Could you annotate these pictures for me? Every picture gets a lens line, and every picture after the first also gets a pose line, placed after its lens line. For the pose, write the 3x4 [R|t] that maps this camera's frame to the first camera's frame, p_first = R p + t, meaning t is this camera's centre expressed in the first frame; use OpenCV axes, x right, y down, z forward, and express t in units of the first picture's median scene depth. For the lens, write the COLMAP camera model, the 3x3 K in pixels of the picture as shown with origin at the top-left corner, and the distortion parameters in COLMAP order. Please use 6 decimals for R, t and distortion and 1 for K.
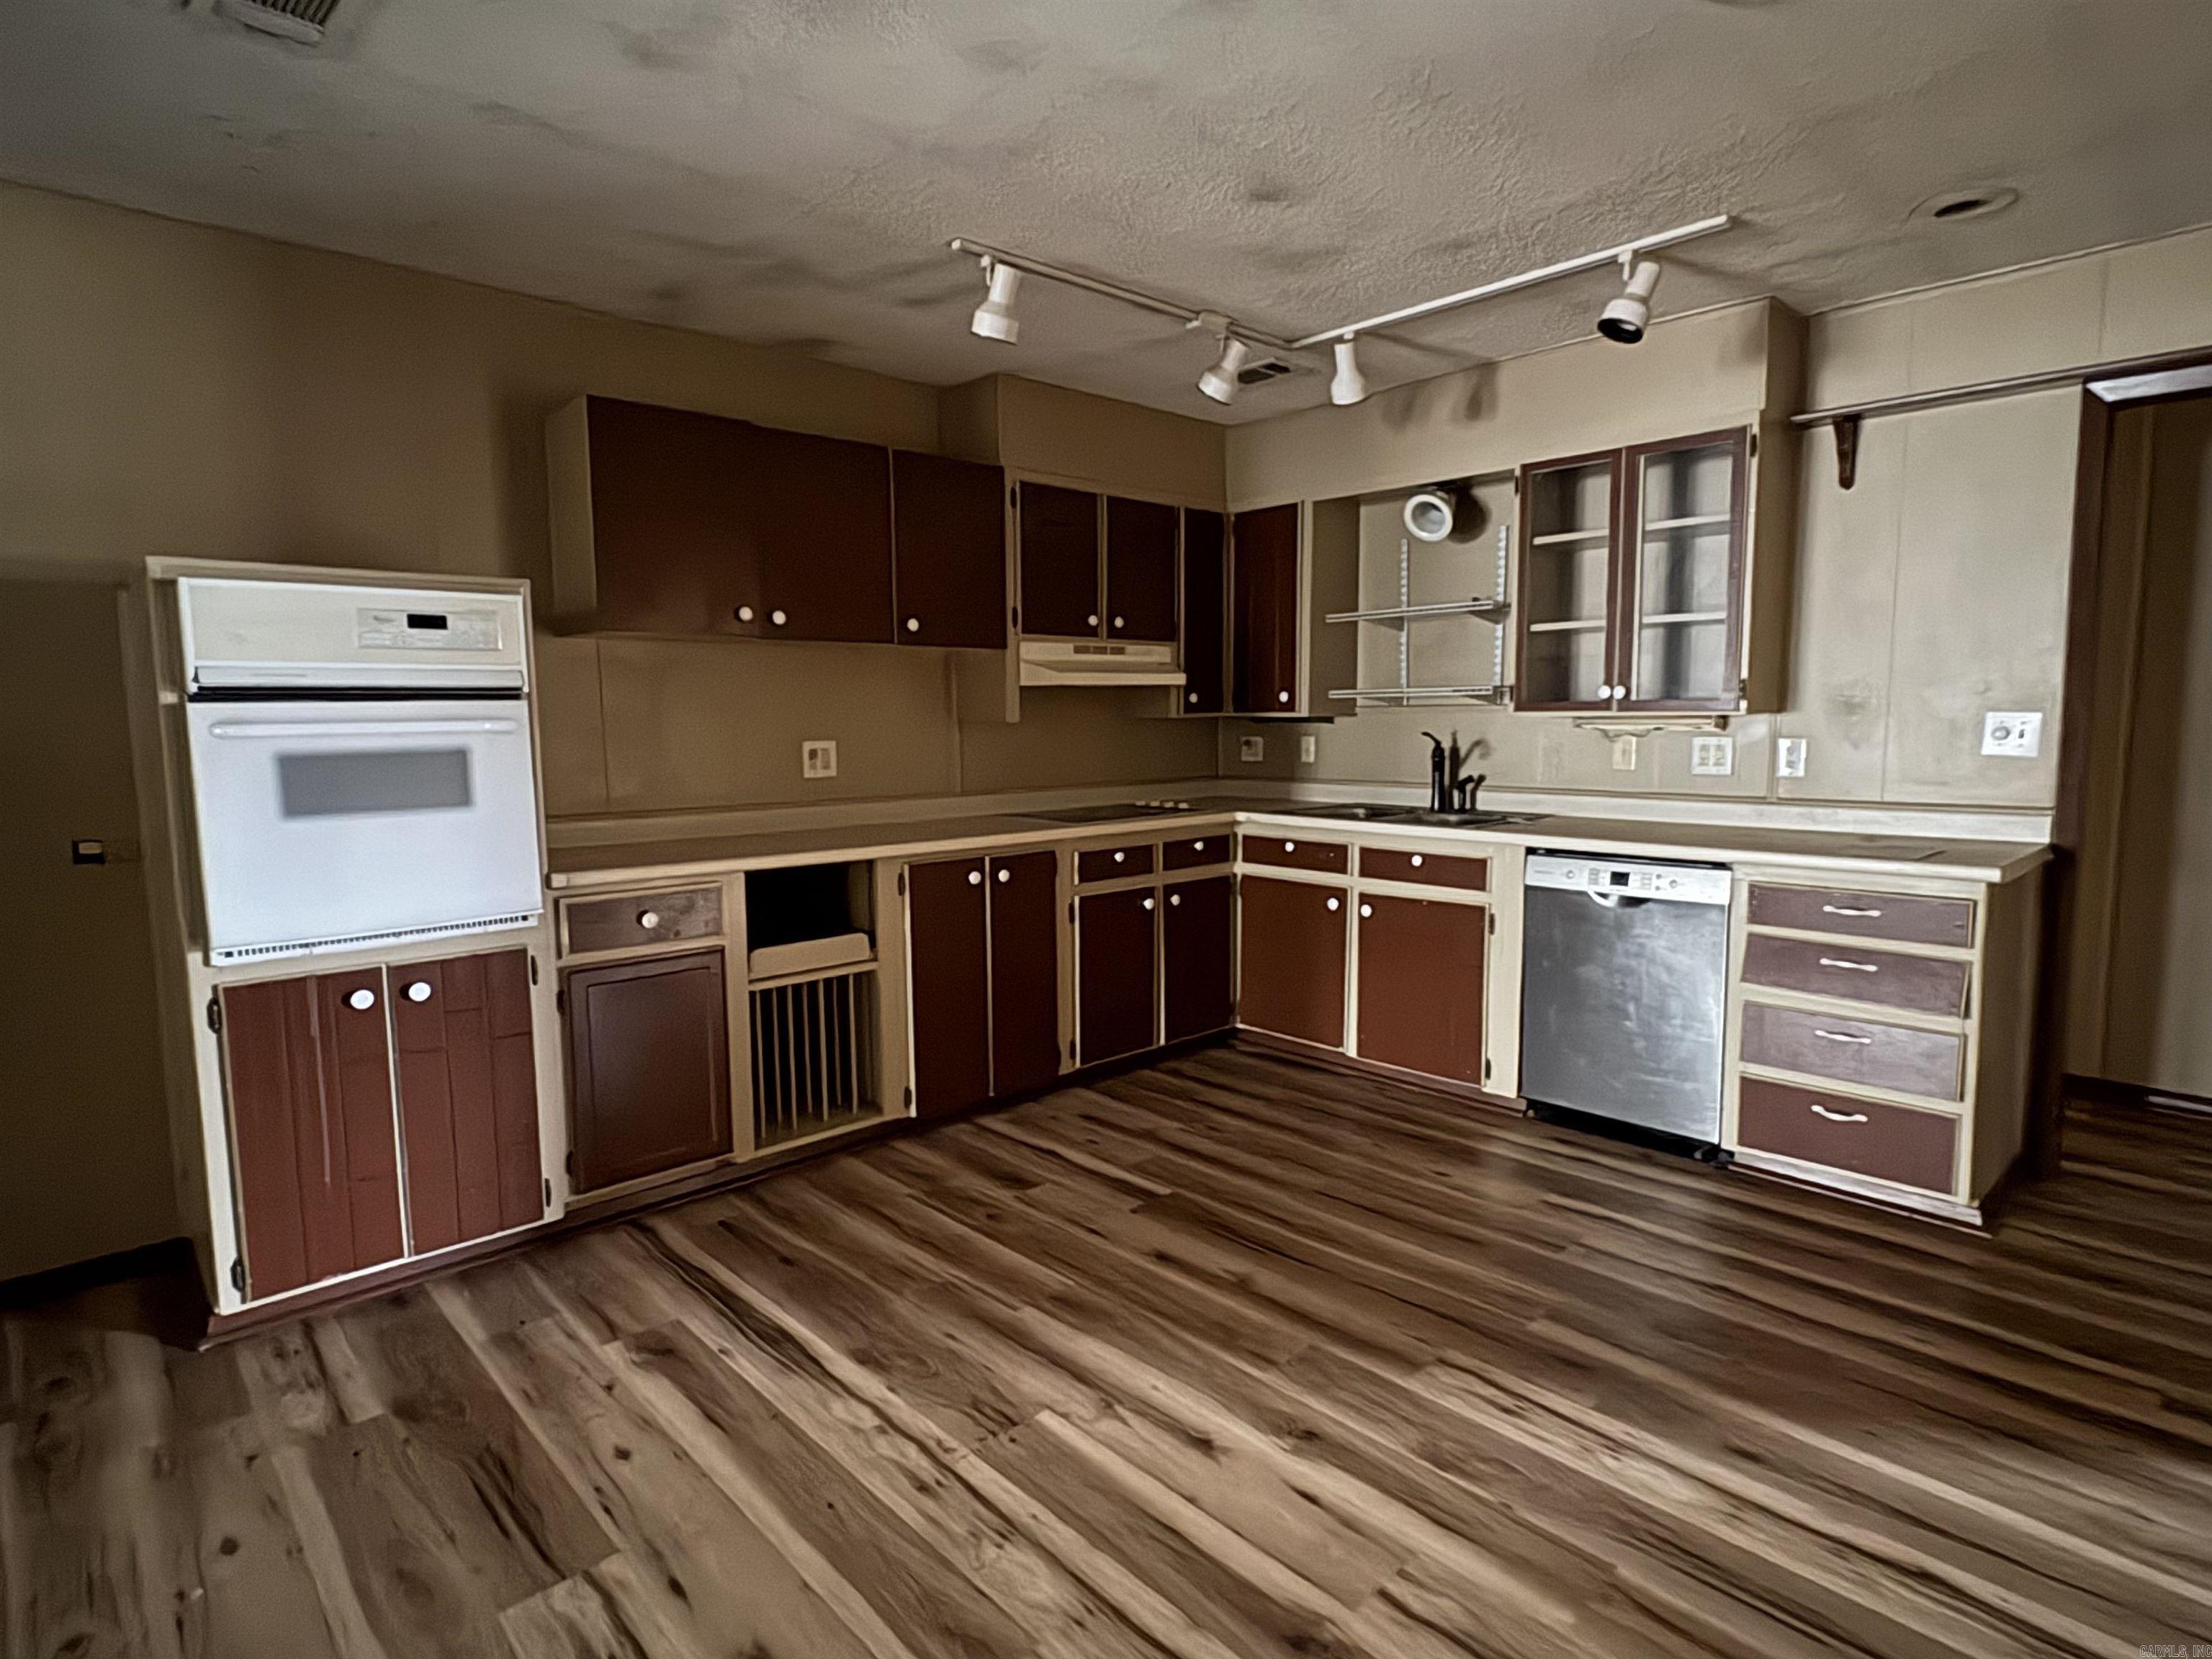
lens RADIAL K [[1158.3, 0, 1108.6], [0, 1158.3, 831.4], [0, 0, 1]] dist [0.003513, 0.000460]
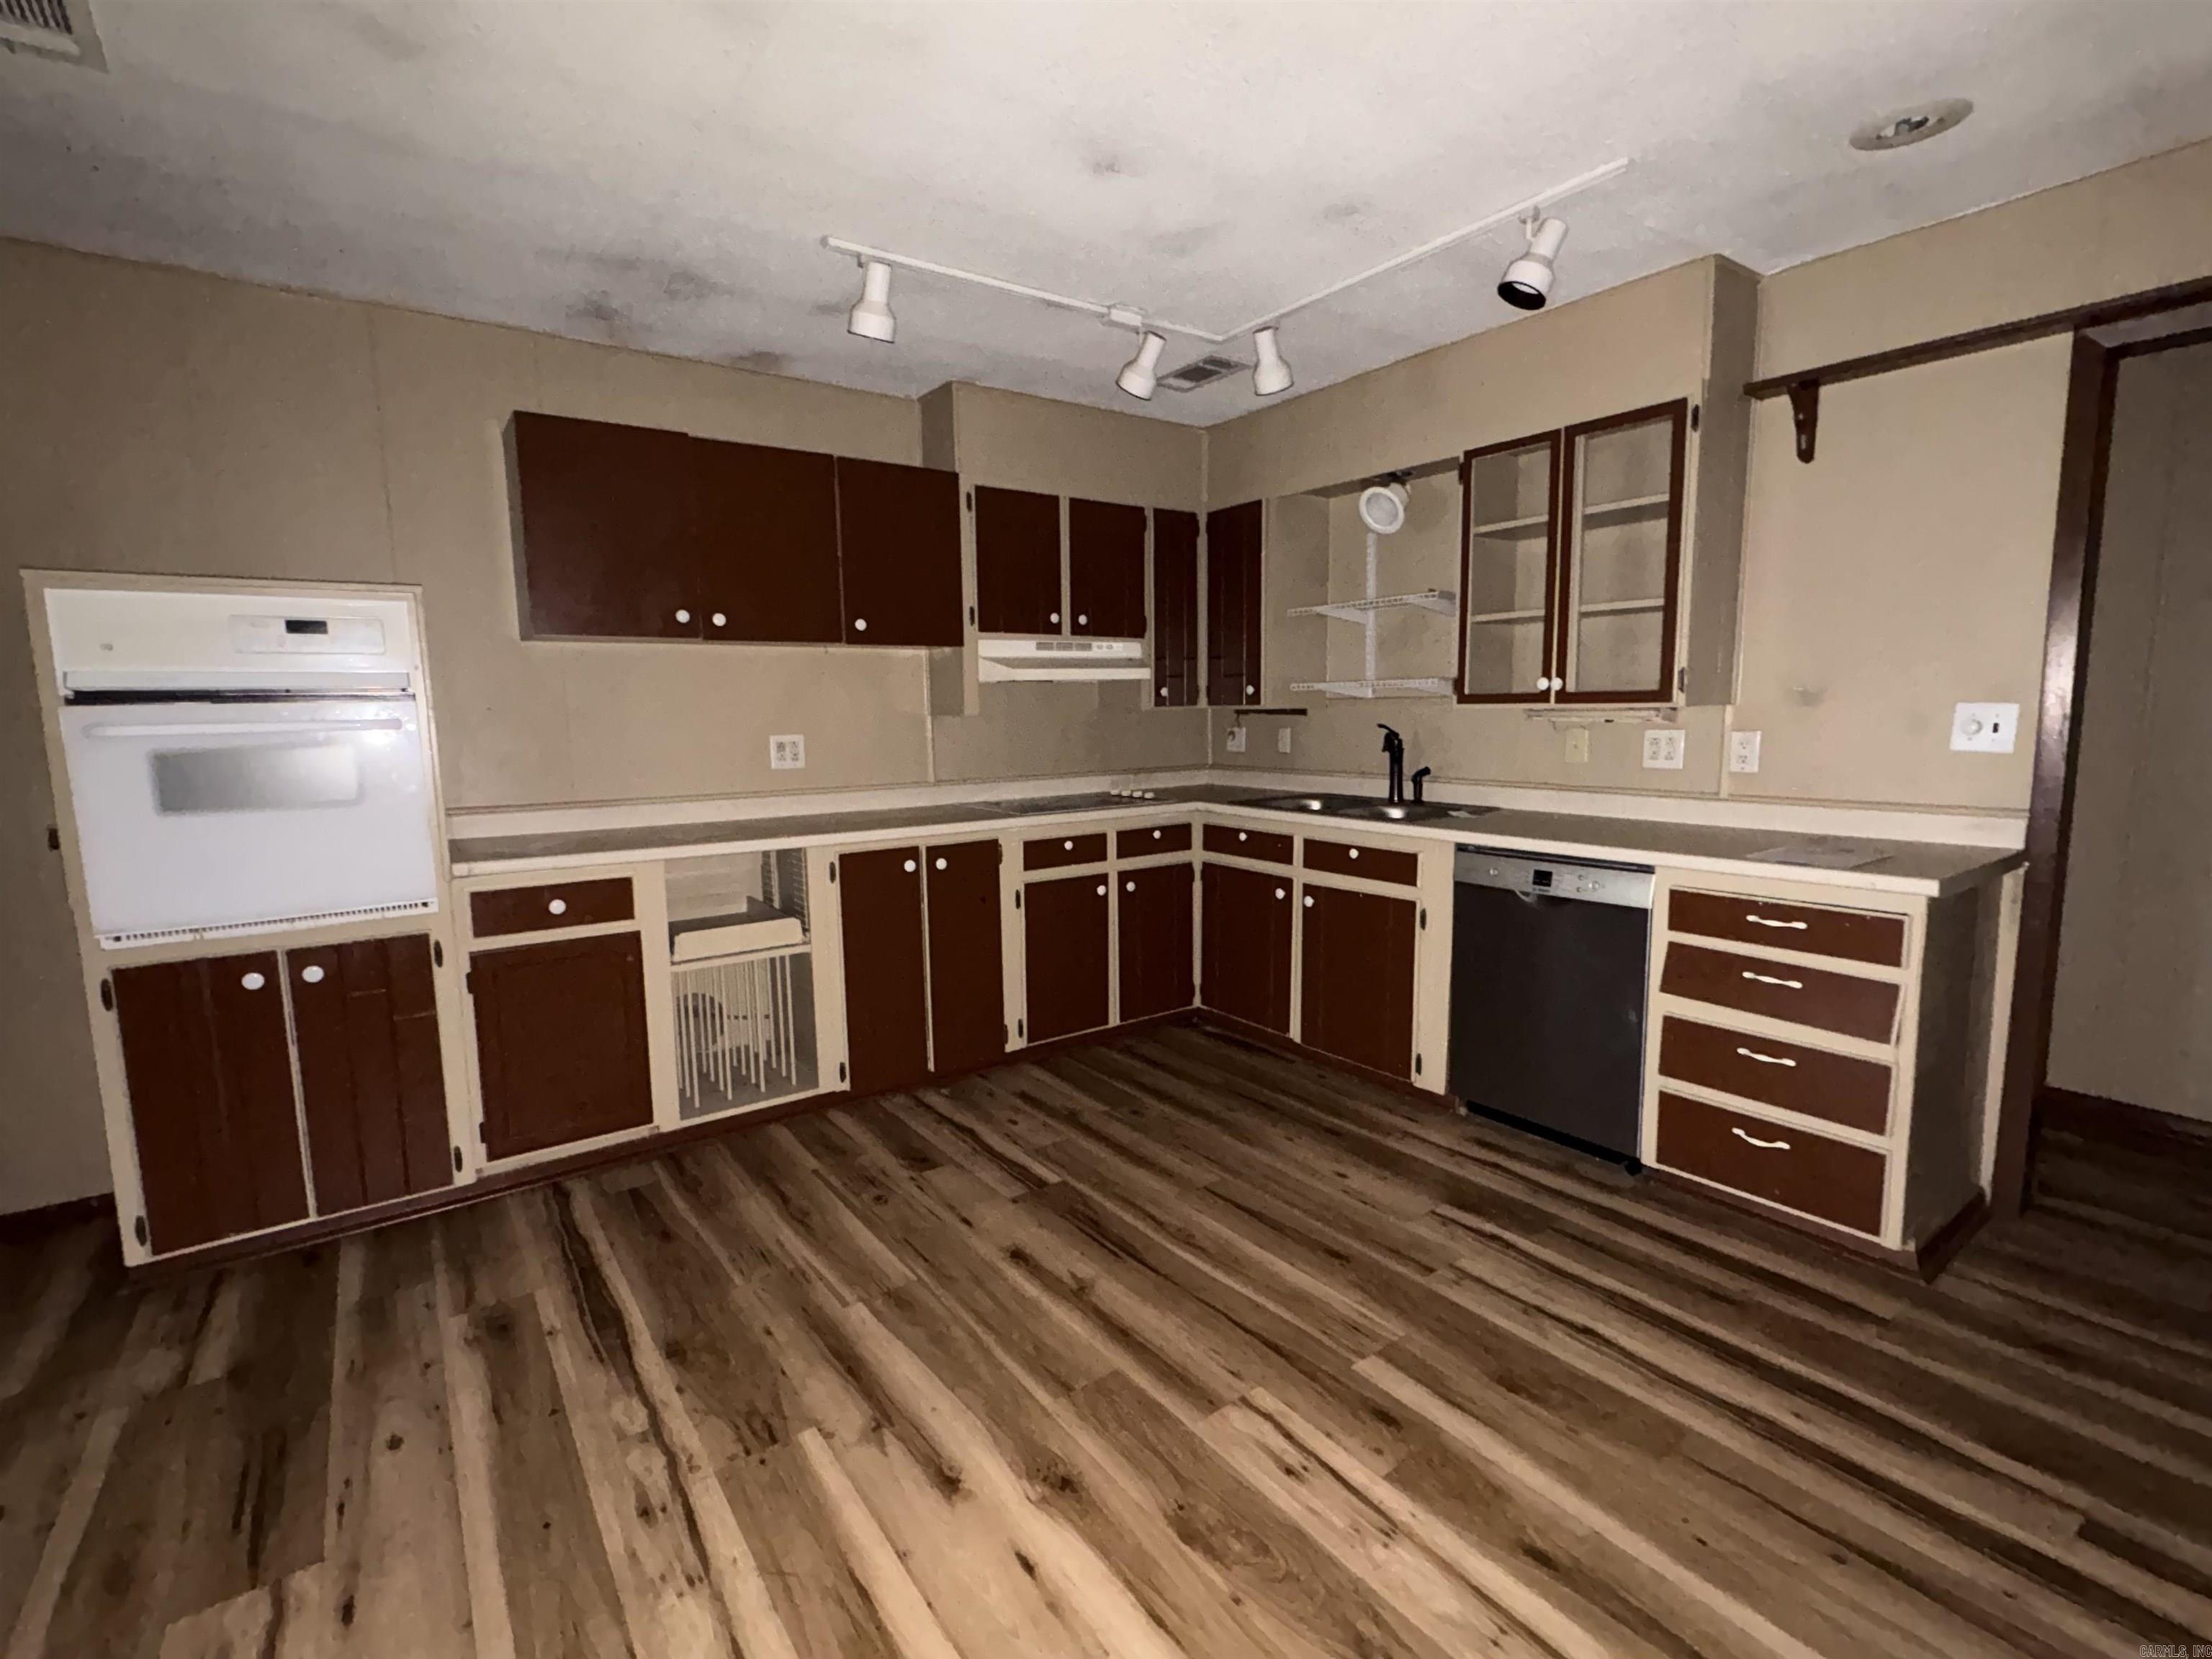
lens RADIAL K [[1004.5, 0, 1106.0], [0, 1004.5, 829.5], [0, 0, 1]] dist [0.002329, 0.000045]
pose [[0.992352, 0.010333, -0.123004, 0.181692], [-0.007403, 0.999678, 0.024256, -0.017033], [0.123215, -0.023160, 0.992110, 0.126050]]
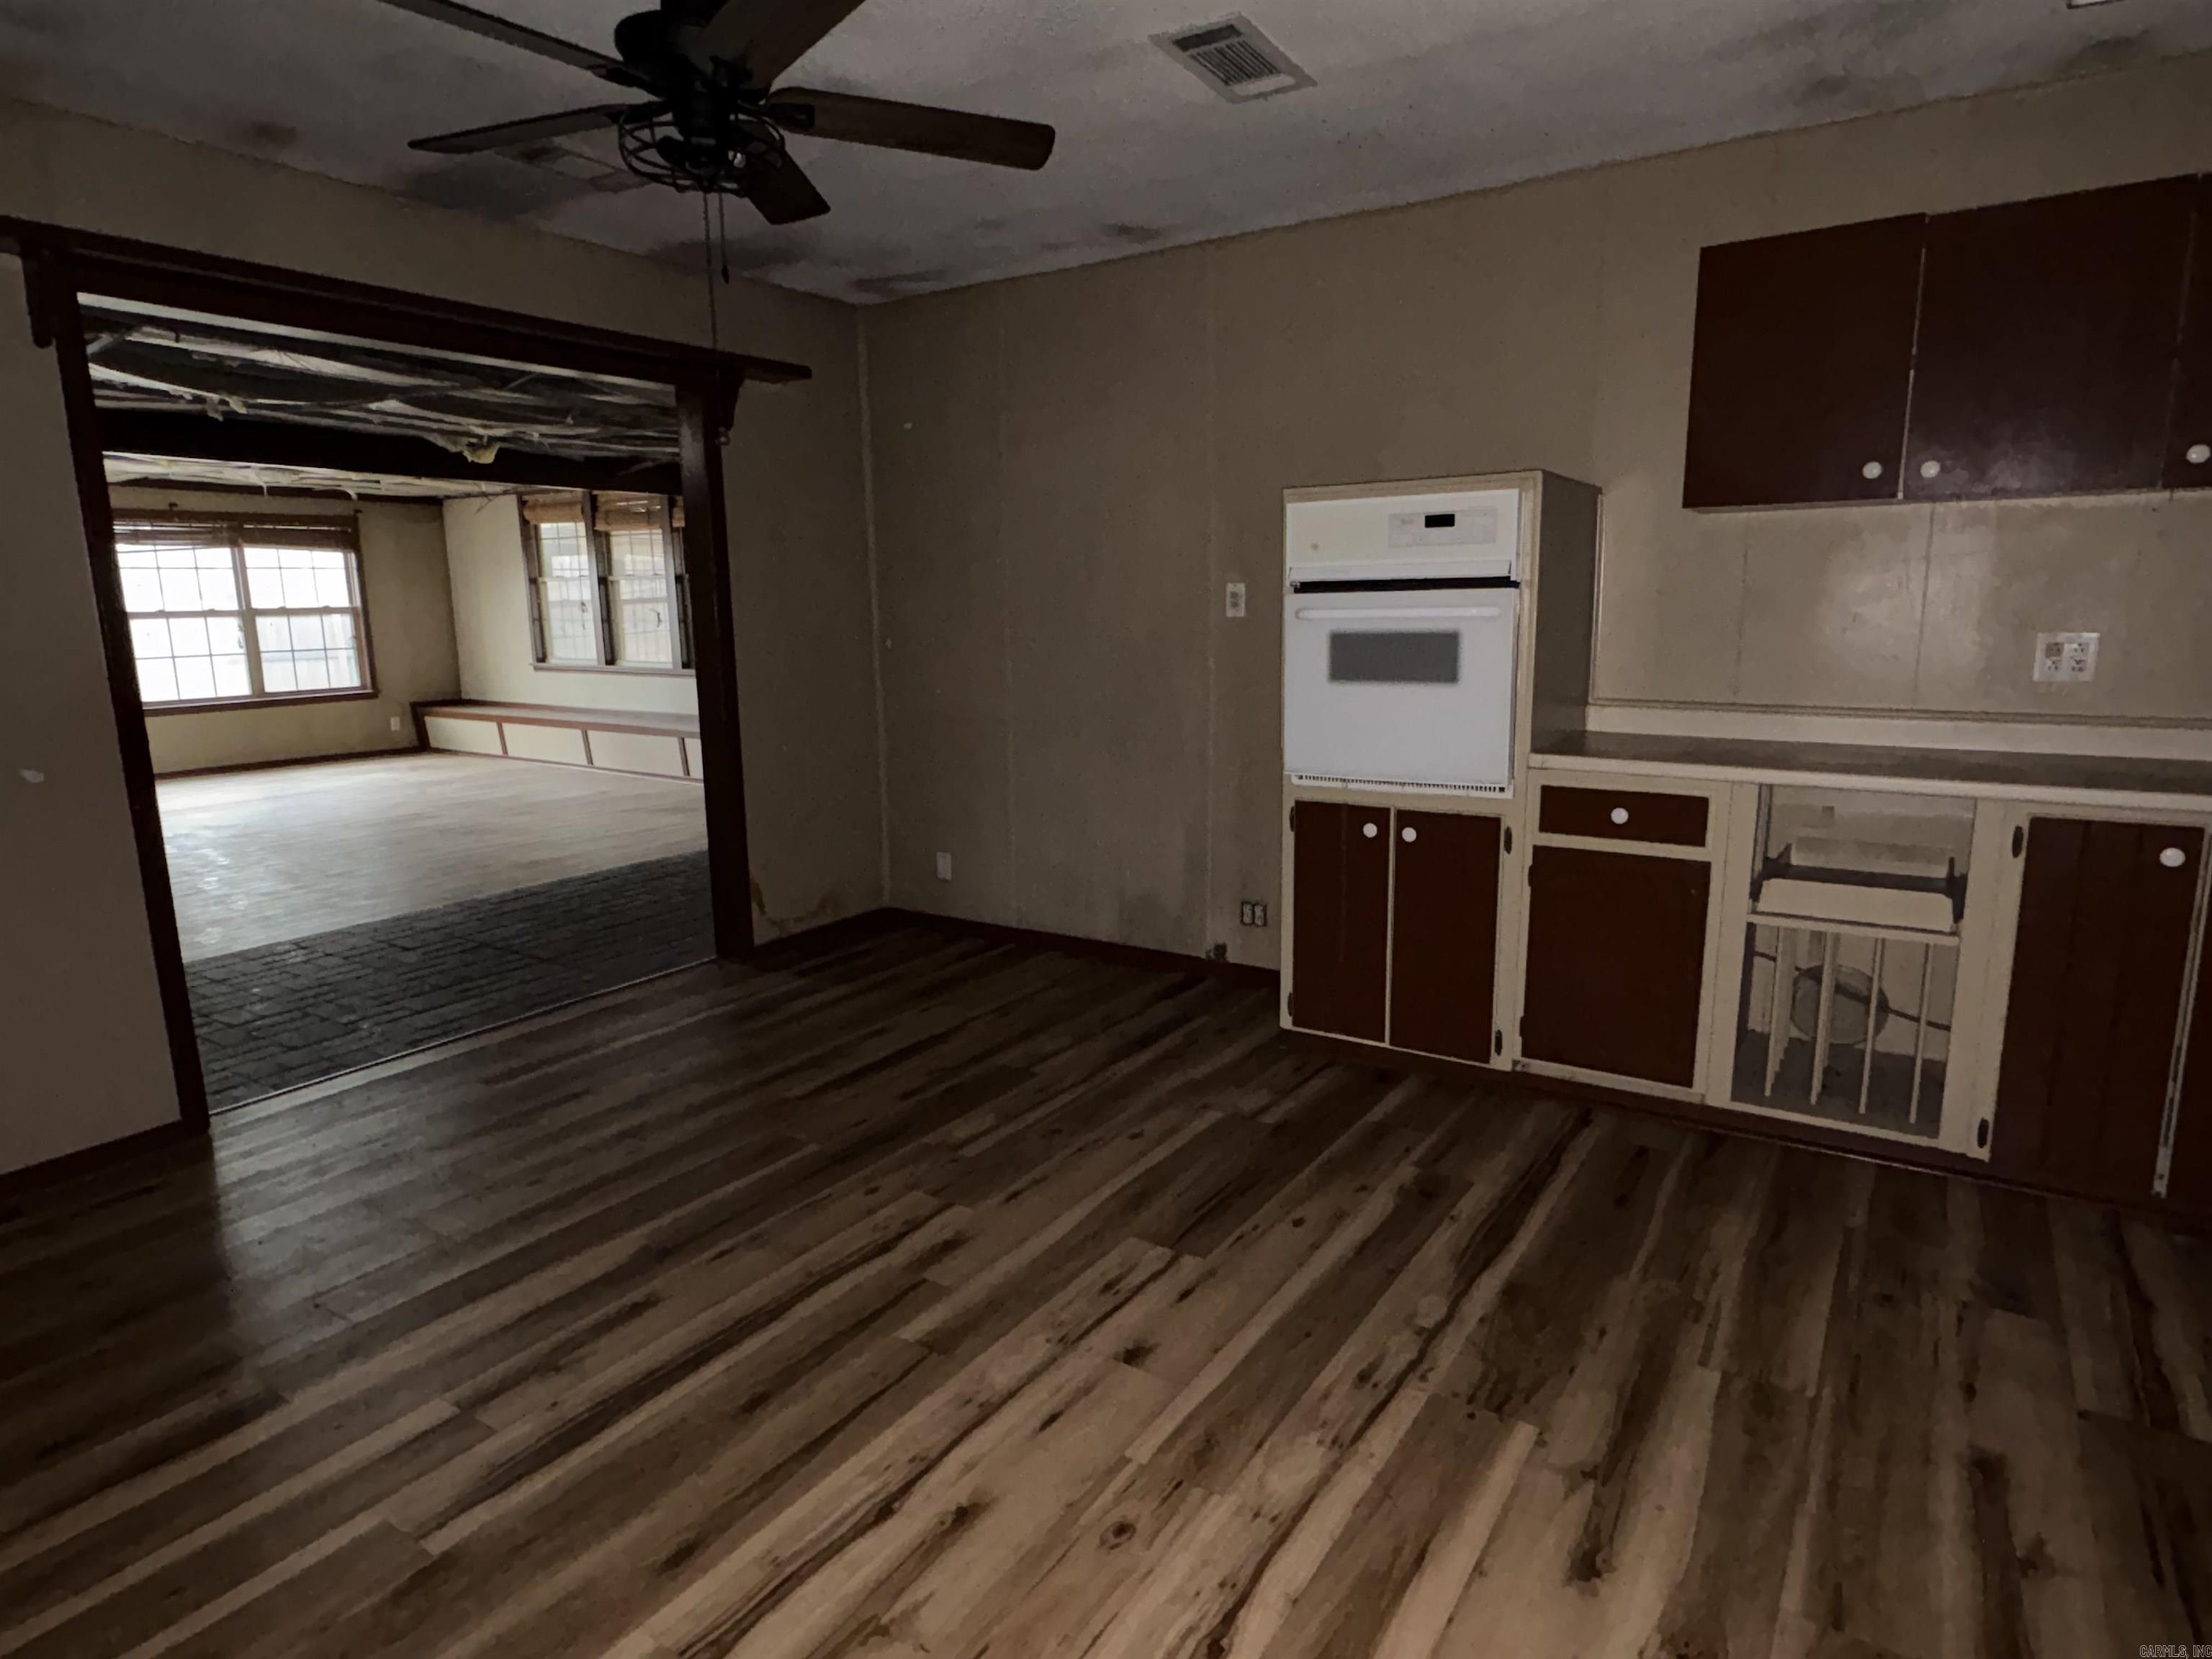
lens RADIAL K [[1263.2, 0, 1094.5], [0, 1263.2, 832.2], [0, 0, 1]] dist [-0.001090, 0.002597]
pose [[0.229142, 0.184177, -0.955810, 0.431903], [-0.084524, 0.981992, 0.168959, -0.042950], [0.969716, 0.042073, 0.240583, 0.271384]]
